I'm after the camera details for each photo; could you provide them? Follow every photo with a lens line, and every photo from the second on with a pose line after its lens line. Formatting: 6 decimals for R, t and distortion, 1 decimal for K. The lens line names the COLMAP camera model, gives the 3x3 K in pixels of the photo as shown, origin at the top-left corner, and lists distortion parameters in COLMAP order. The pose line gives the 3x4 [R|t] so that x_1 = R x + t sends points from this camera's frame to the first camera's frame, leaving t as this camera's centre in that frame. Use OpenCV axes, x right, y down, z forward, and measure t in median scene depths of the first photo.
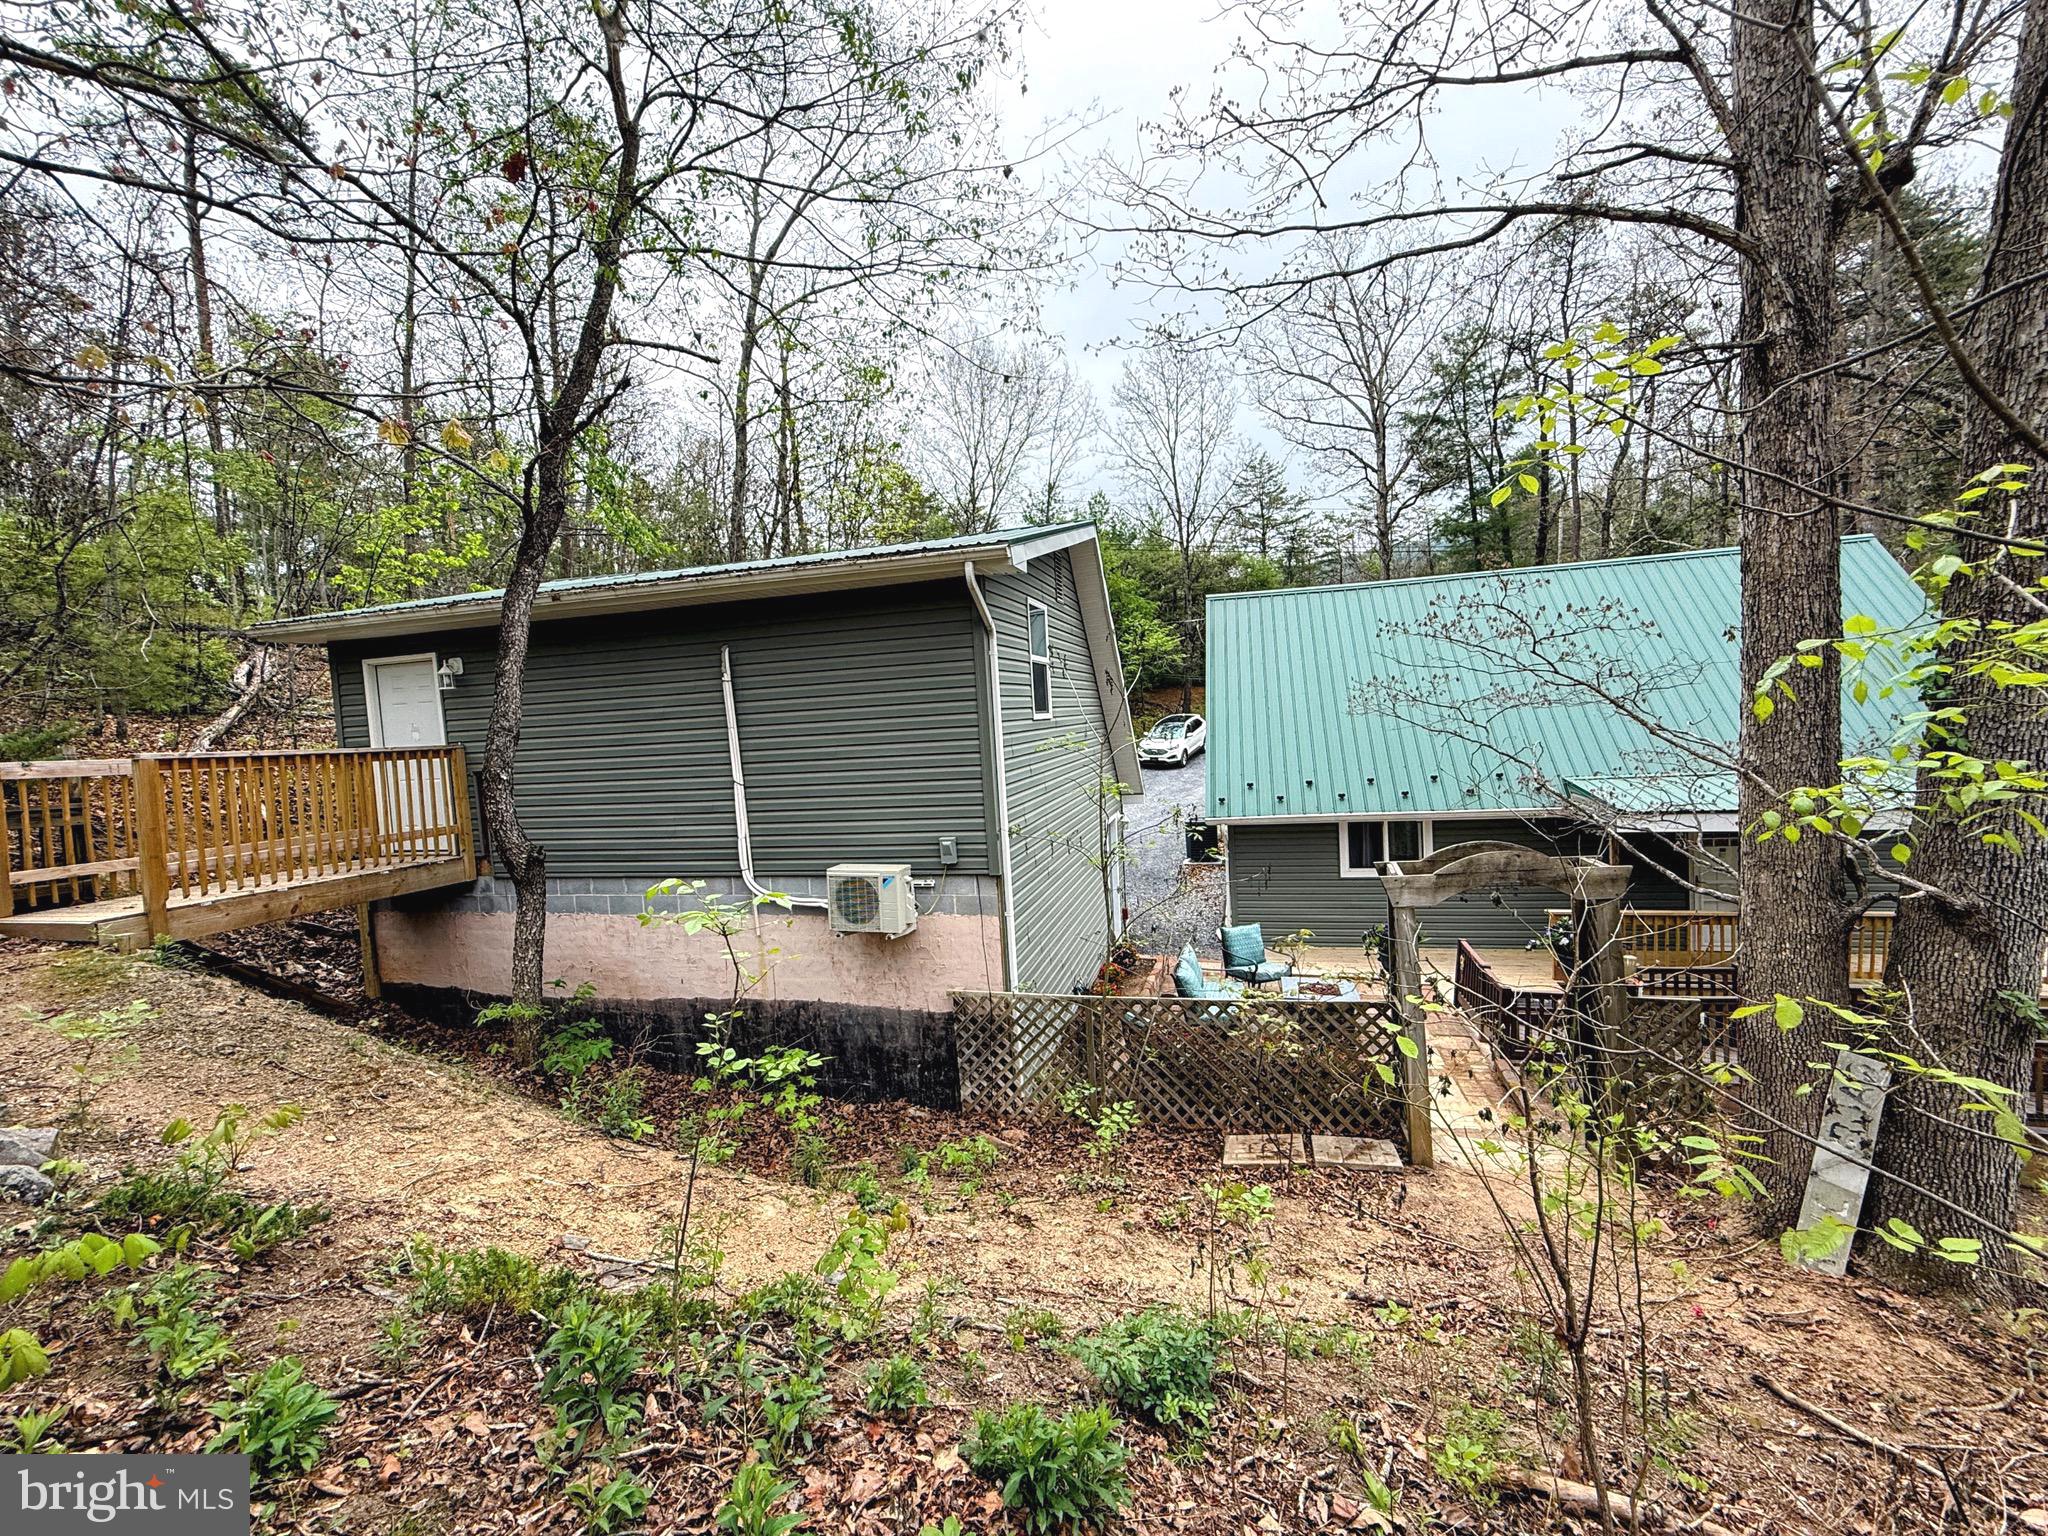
lens RADIAL K [[846.0, 0, 1024.0], [0, 846.0, 768.0], [0, 0, 1]] dist [-0.001090, -0.000271]
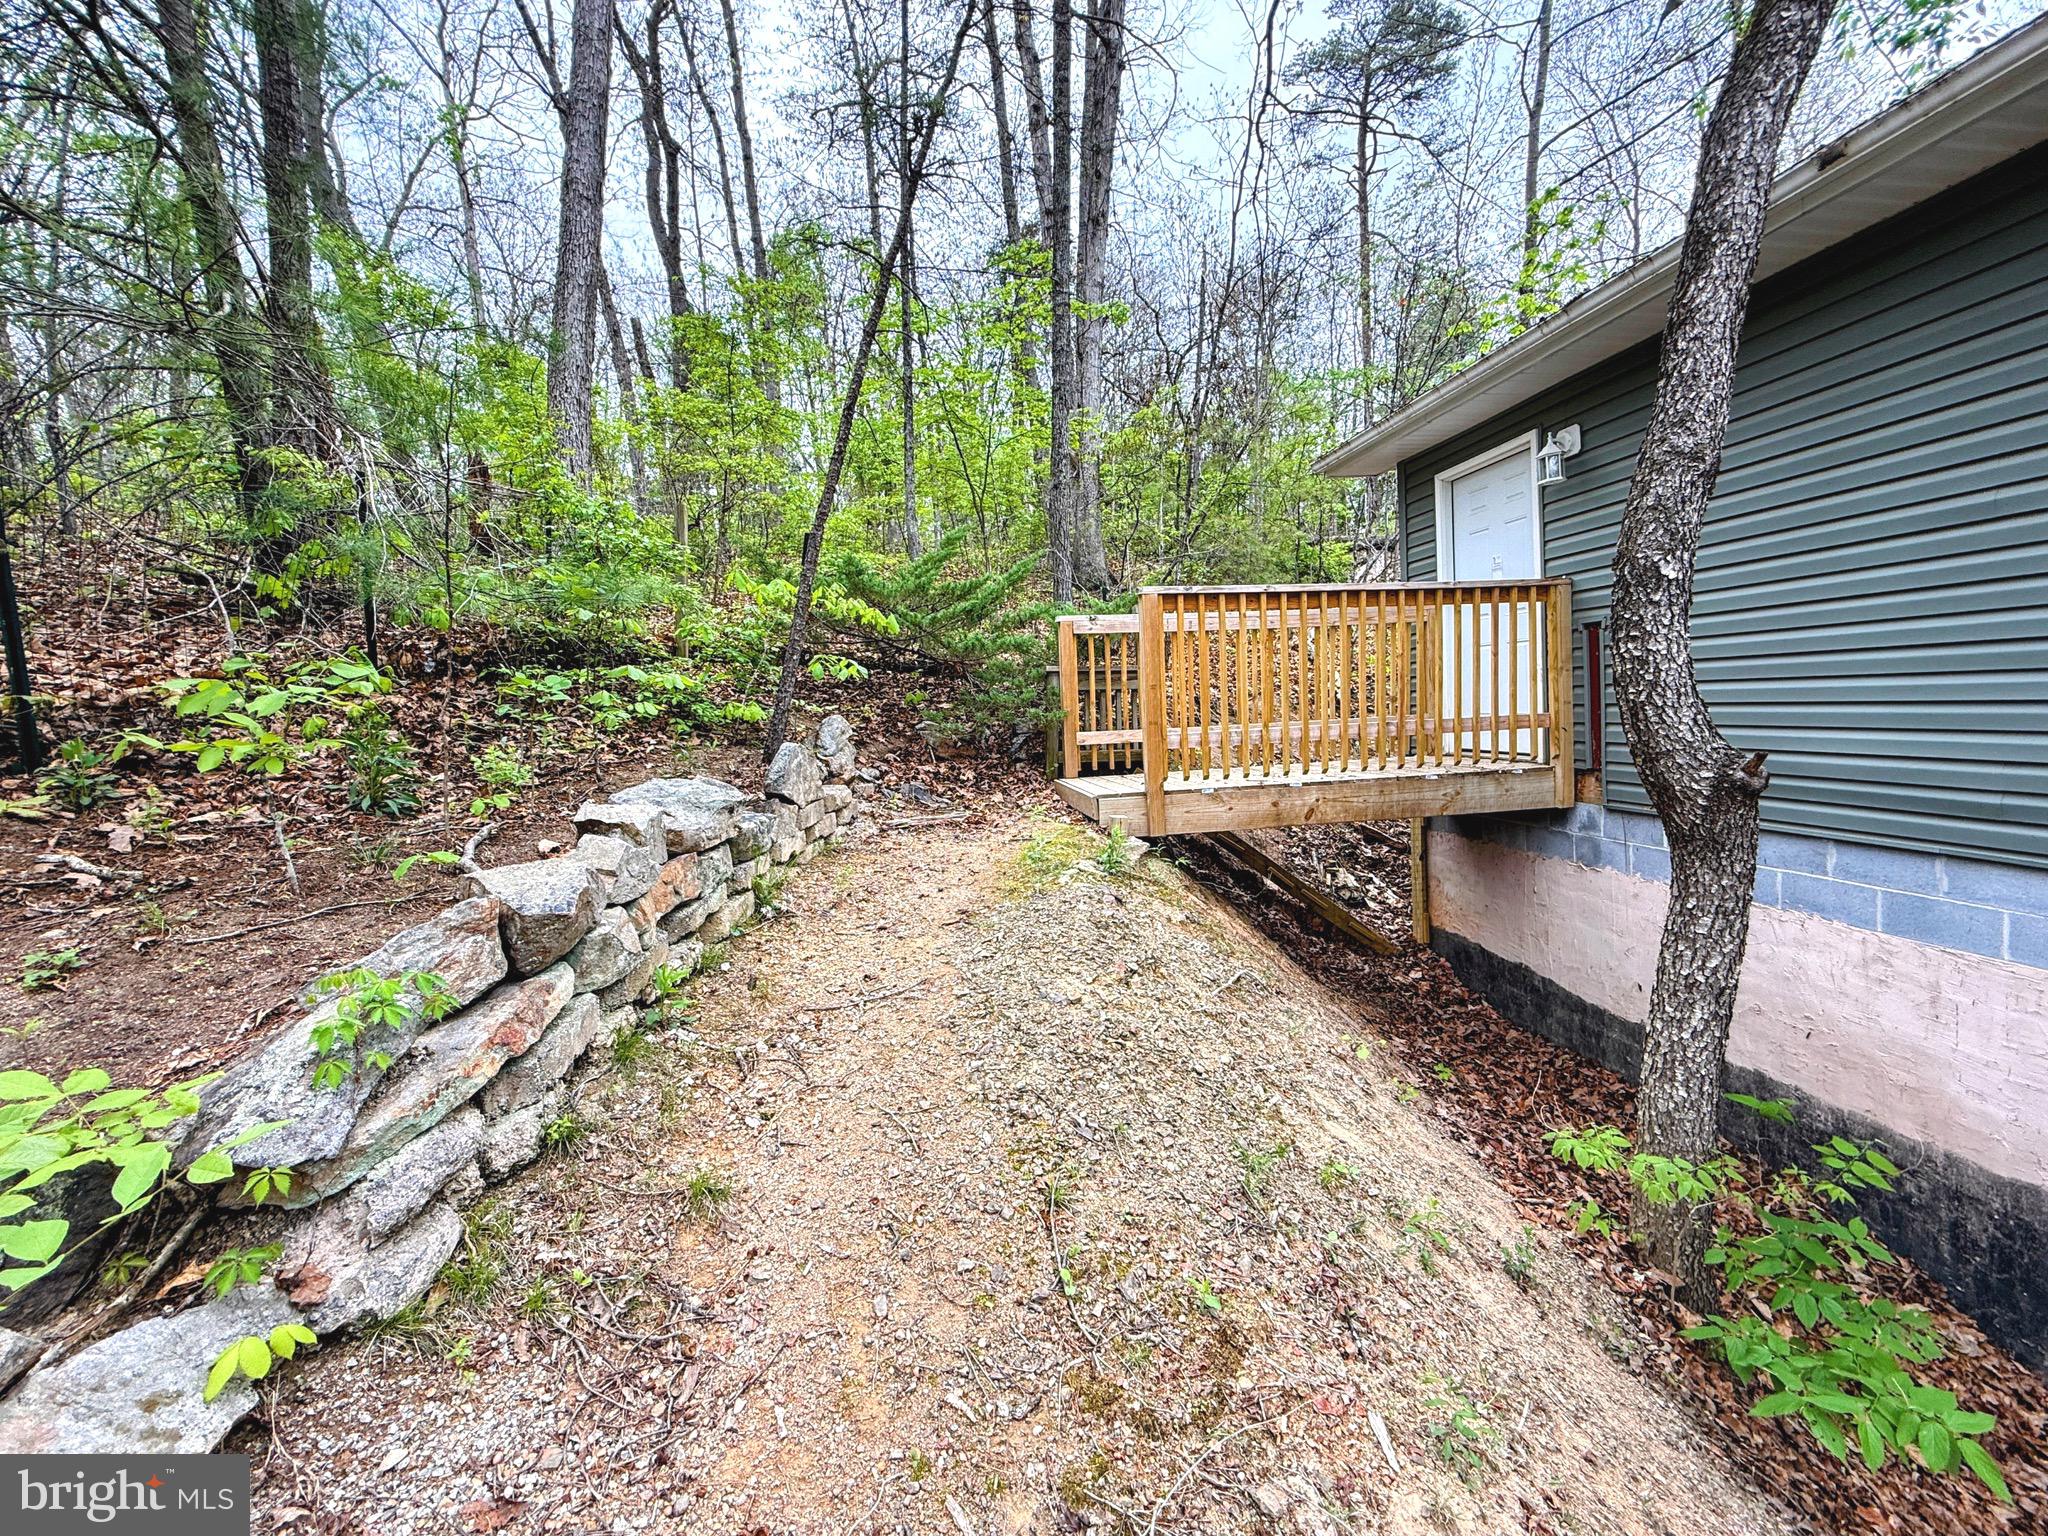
lens RADIAL K [[808.6, 0, 1013.3], [0, 808.6, 769.3], [0, 0, 1]] dist [-0.002484, -0.000391]
pose [[0.379137, 0.103326, -0.919554, -0.288937], [-0.011128, 0.994183, 0.107124, 0.050977], [0.925274, -0.030382, 0.378081, 0.439332]]
